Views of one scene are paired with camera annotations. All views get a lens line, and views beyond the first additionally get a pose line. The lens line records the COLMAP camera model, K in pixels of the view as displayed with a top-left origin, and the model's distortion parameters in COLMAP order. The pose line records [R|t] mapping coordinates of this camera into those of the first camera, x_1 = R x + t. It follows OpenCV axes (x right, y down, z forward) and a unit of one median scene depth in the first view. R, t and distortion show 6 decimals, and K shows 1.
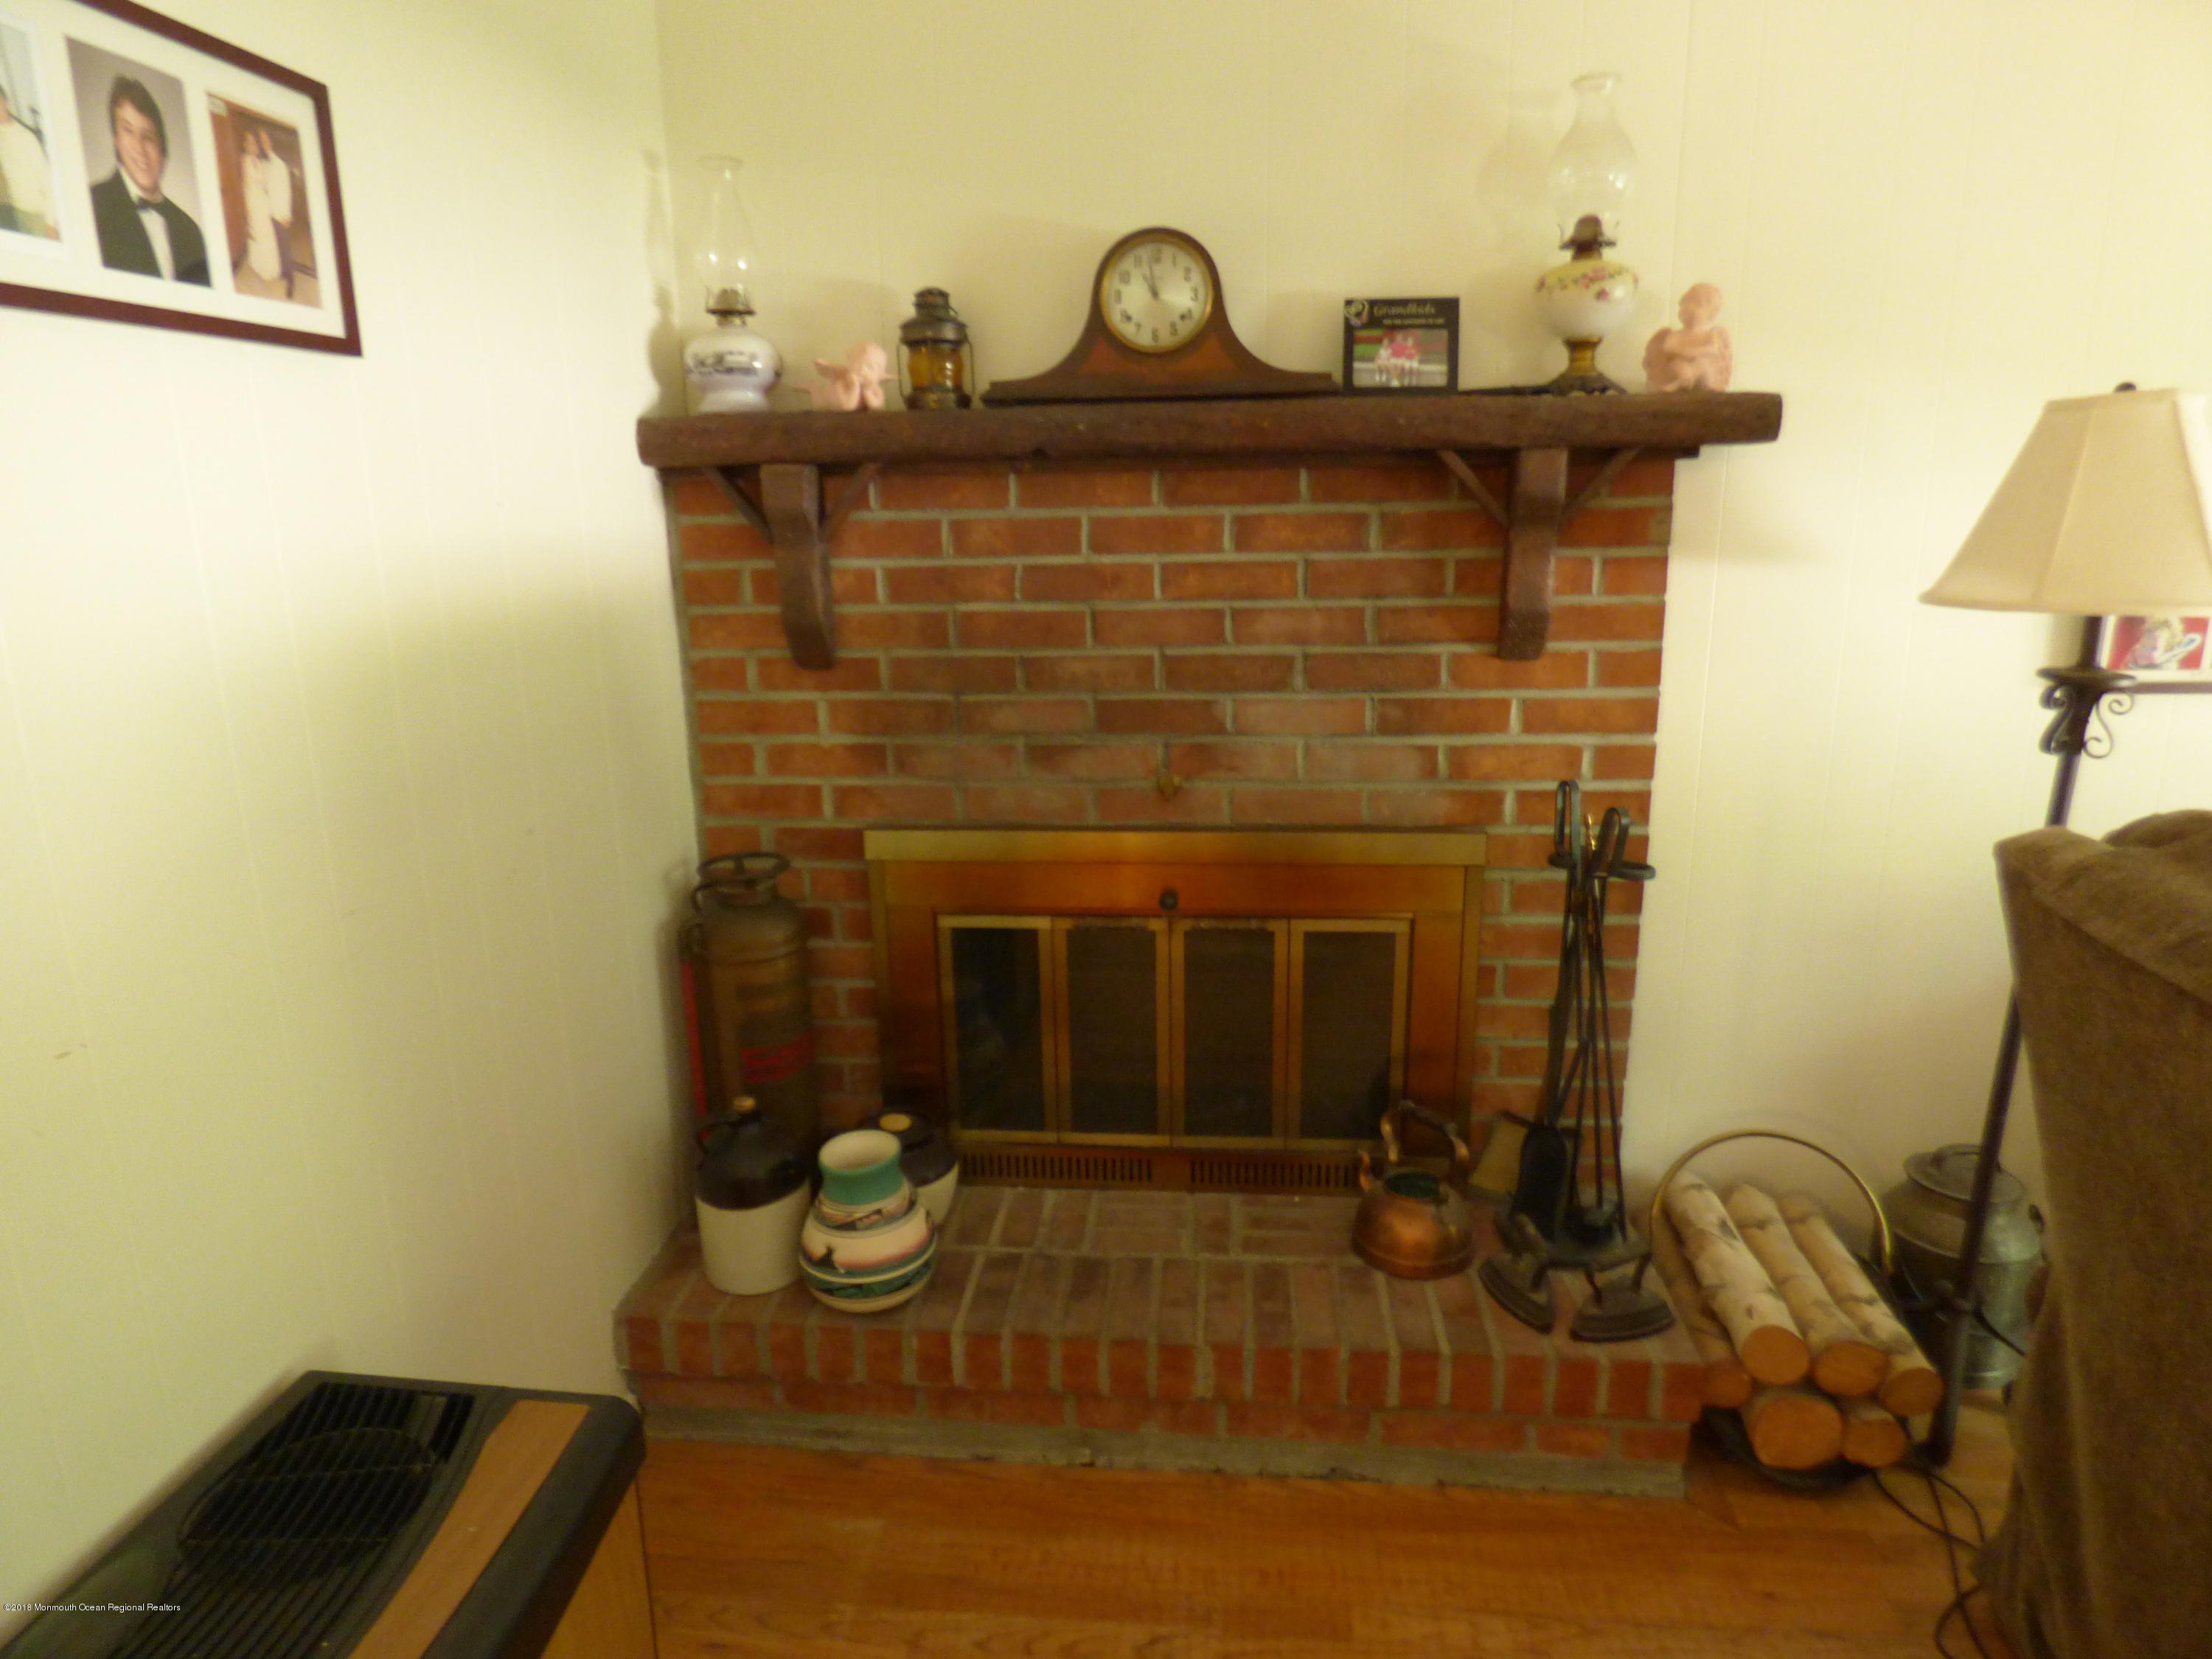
lens RADIAL K [[1339.2, 0, 1104.2], [0, 1339.2, 823.5], [0, 0, 1]] dist [-0.000337, -0.000044]
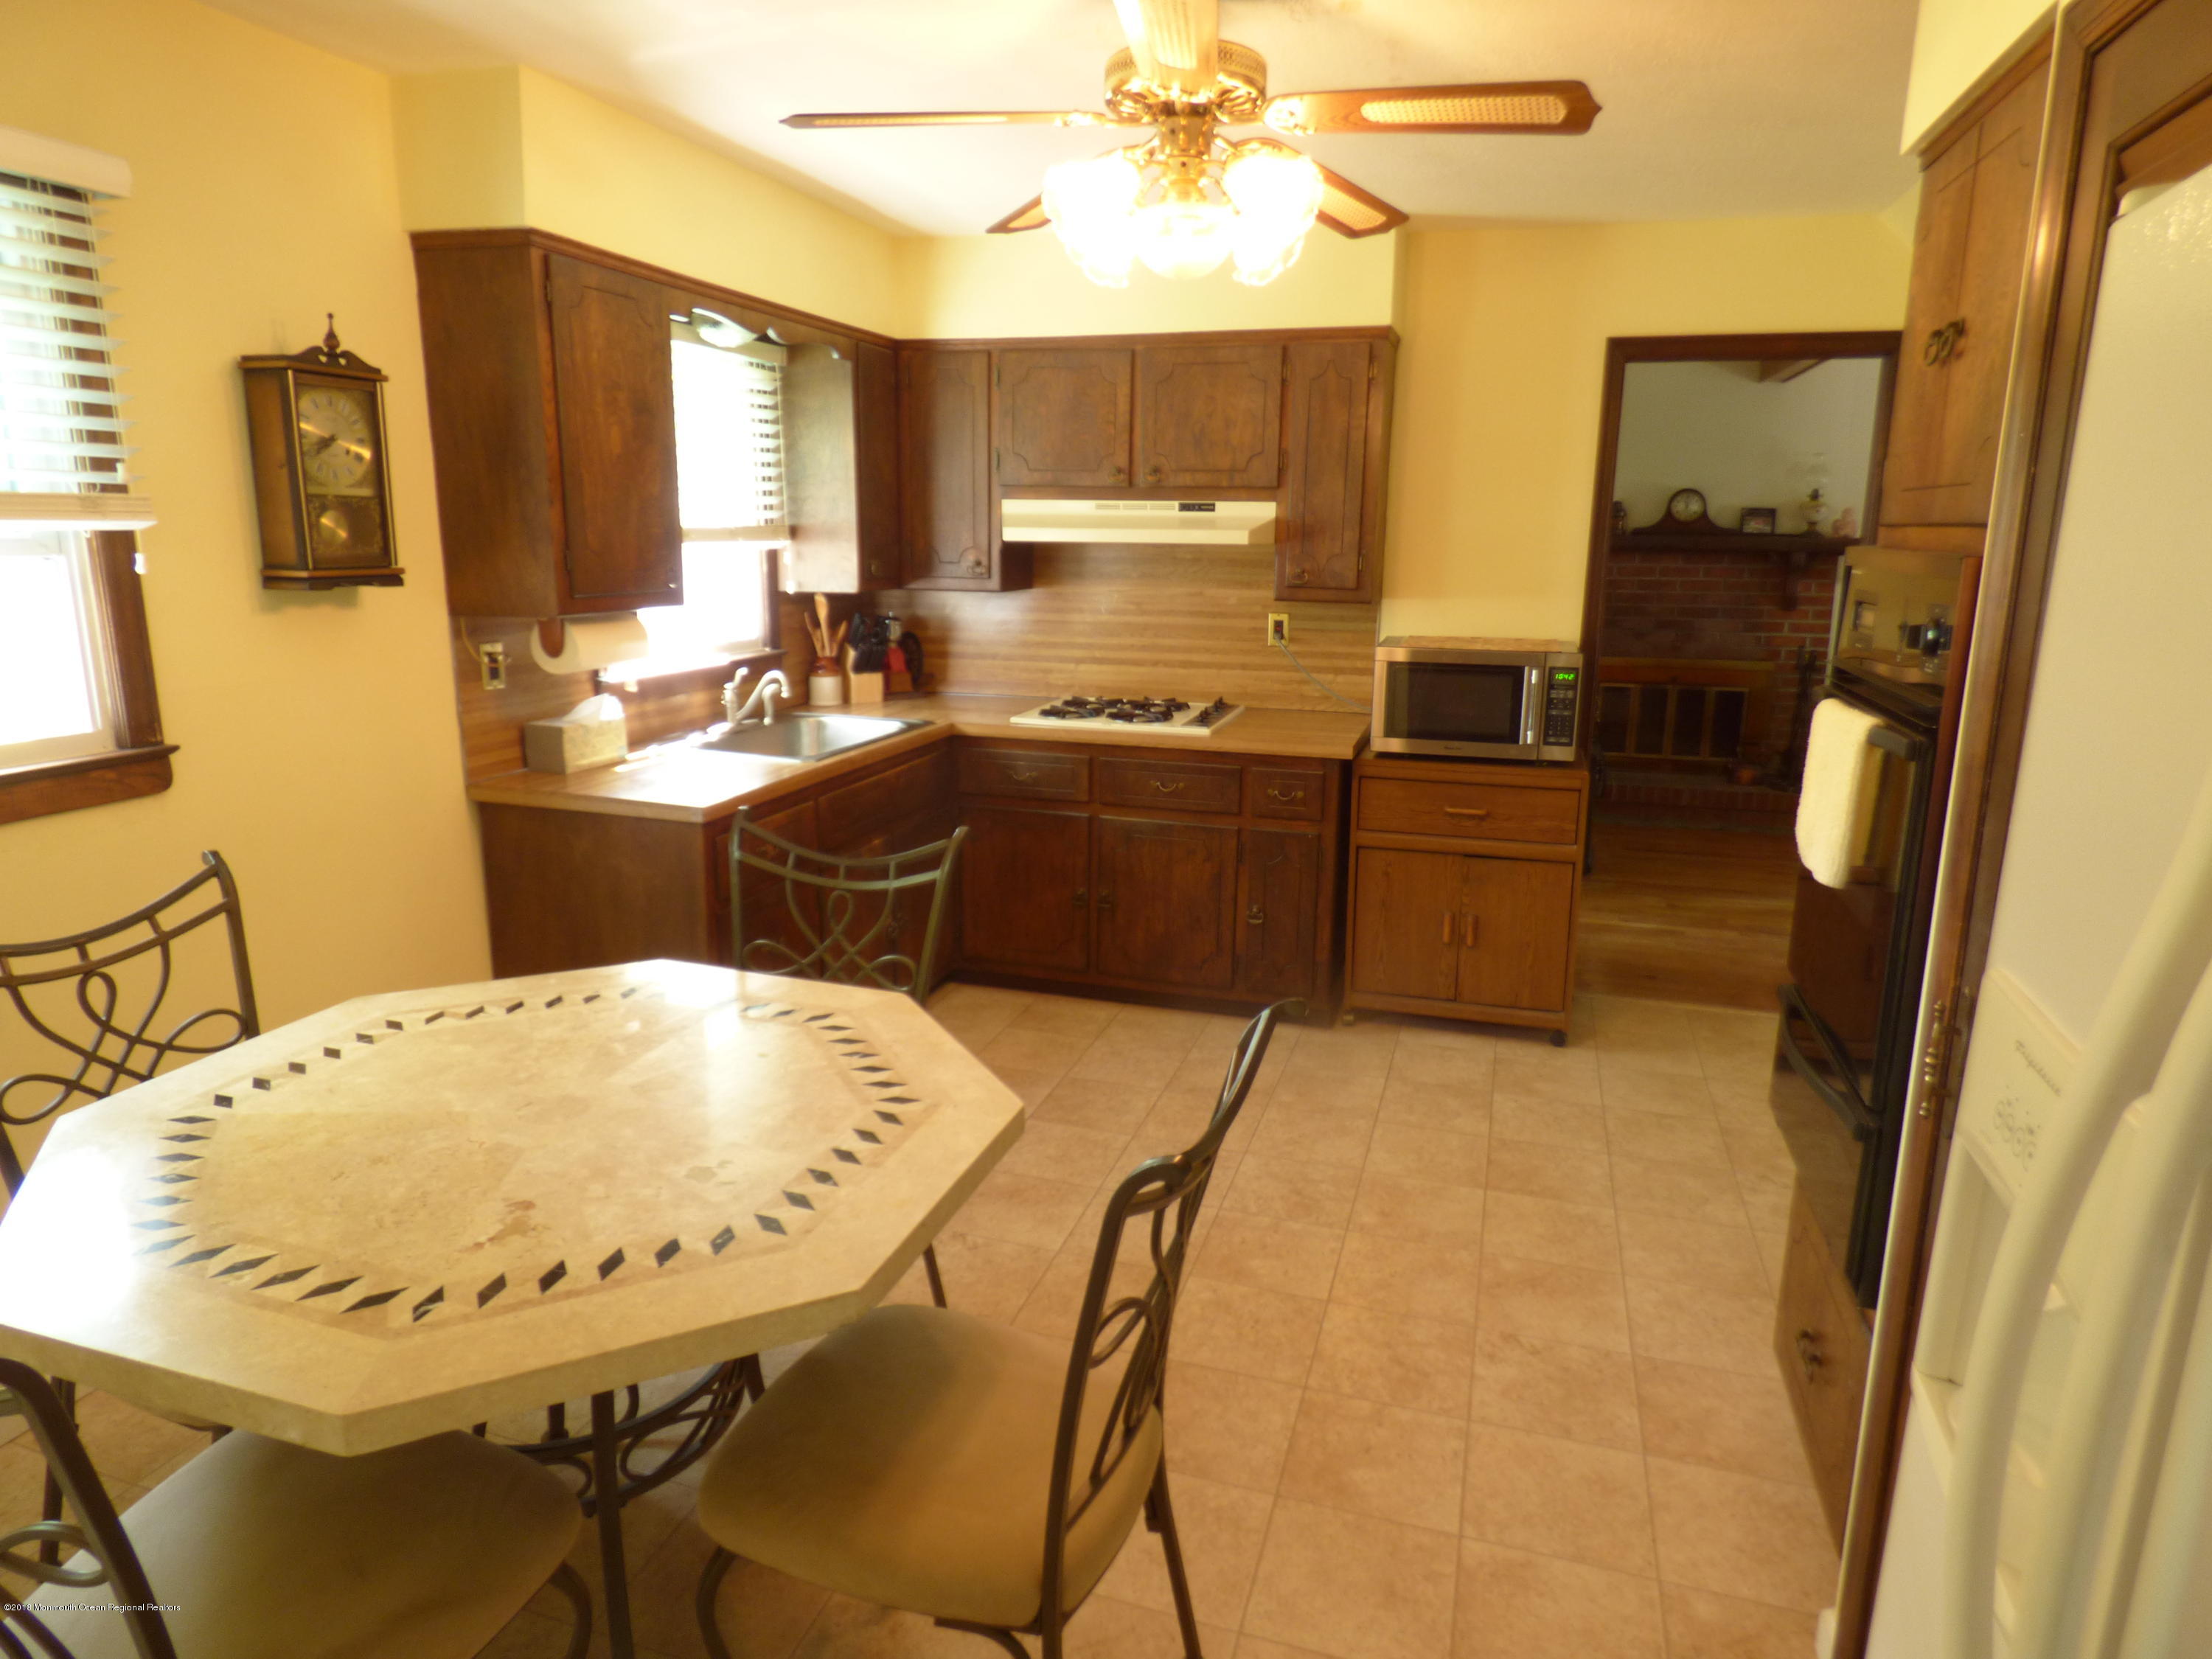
lens RADIAL K [[1339.2, 0, 1108.3], [0, 1339.2, 833.7], [0, 0, 1]] dist [-0.000337, -0.000044]
pose [[0.981642, 0.066663, -0.178702, -0.760002], [-0.071124, 0.997293, -0.018667, 0.641100], [0.176974, 0.031034, 0.983726, -2.698706]]
